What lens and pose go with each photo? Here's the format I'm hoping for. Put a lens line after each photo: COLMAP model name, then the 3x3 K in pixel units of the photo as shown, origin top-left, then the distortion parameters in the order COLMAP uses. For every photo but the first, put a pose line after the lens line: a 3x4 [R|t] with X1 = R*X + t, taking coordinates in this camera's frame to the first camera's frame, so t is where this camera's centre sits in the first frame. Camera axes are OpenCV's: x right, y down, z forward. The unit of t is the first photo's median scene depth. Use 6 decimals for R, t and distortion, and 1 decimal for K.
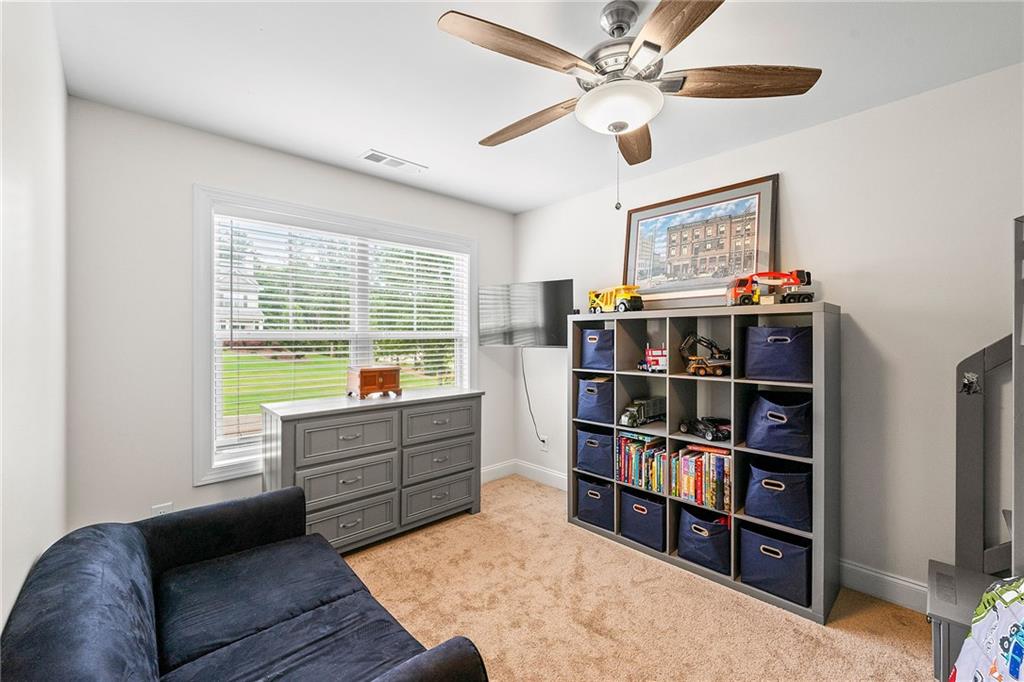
lens RADIAL K [[415.3, 0, 510.6], [0, 415.3, 337.8], [0, 0, 1]] dist [-0.000148, -0.000803]
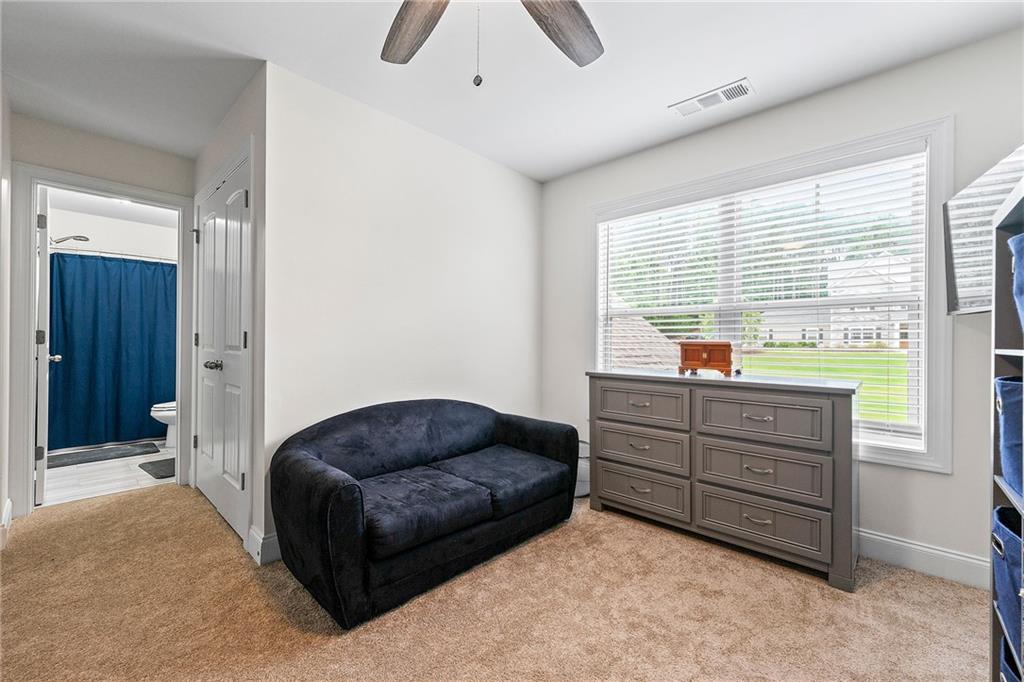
lens RADIAL K [[415.3, 0, 510.8], [0, 415.3, 339.5], [0, 0, 1]] dist [-0.000148, -0.000803]
pose [[0.075168, 0.001724, -0.997169, 0.552723], [-0.008618, 0.999962, 0.001080, 0.074608], [0.997134, 0.008513, 0.075180, 0.550753]]
